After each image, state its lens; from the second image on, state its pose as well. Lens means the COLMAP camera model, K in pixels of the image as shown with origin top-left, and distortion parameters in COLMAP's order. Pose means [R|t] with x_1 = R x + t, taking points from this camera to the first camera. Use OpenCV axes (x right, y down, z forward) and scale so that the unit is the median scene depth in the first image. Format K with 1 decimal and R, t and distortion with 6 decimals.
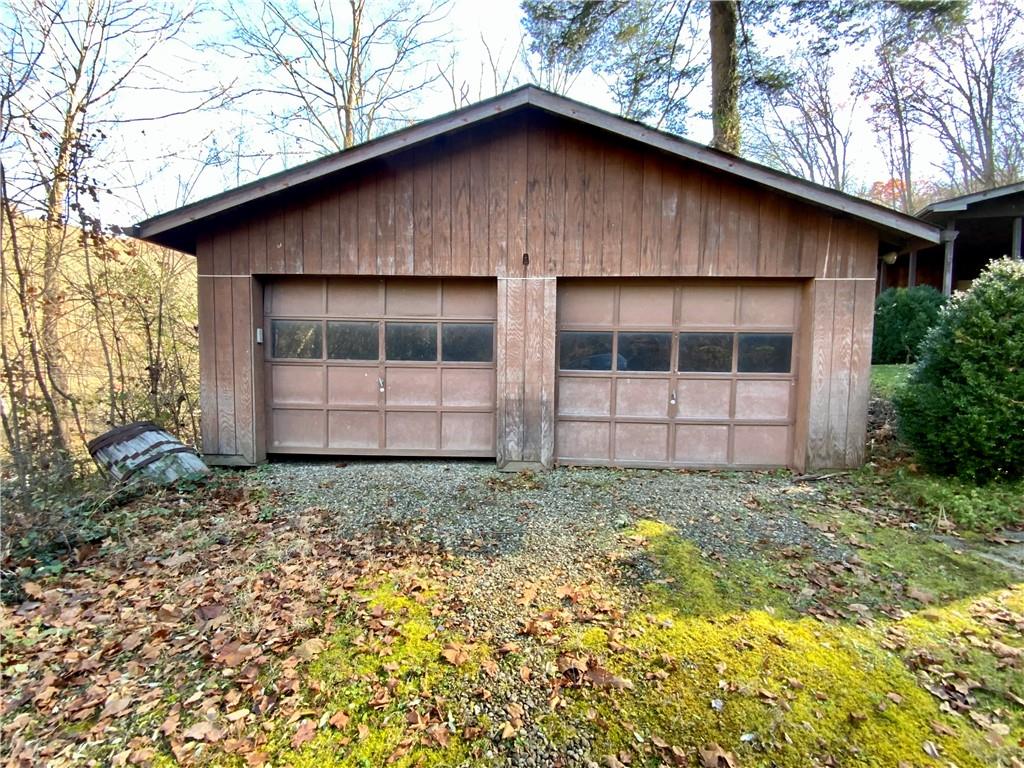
lens RADIAL K [[408.9, 0, 515.5], [0, 408.9, 387.4], [0, 0, 1]] dist [-0.004203, -0.001662]
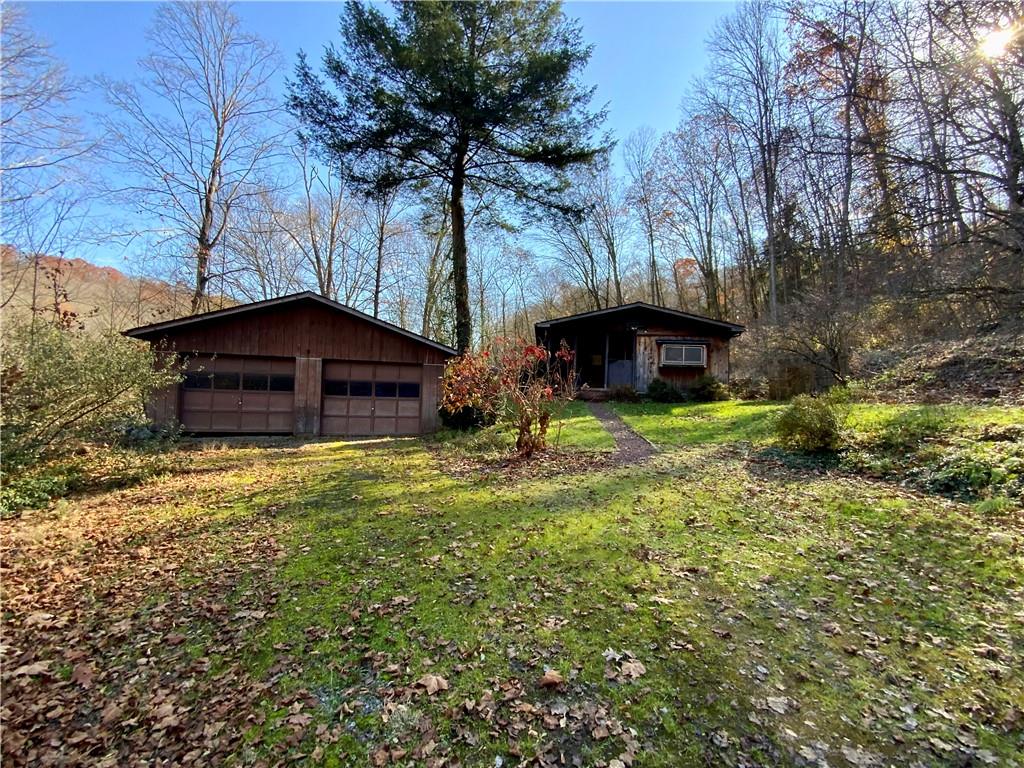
lens RADIAL K [[408.9, 0, 505.5], [0, 408.9, 379.9], [0, 0, 1]] dist [-0.004203, -0.001662]
pose [[0.952130, 0.025171, 0.304657, 0.397048], [-0.000666, 0.996773, -0.080270, 0.060701], [-0.305694, 0.076224, 0.949074, -1.661109]]
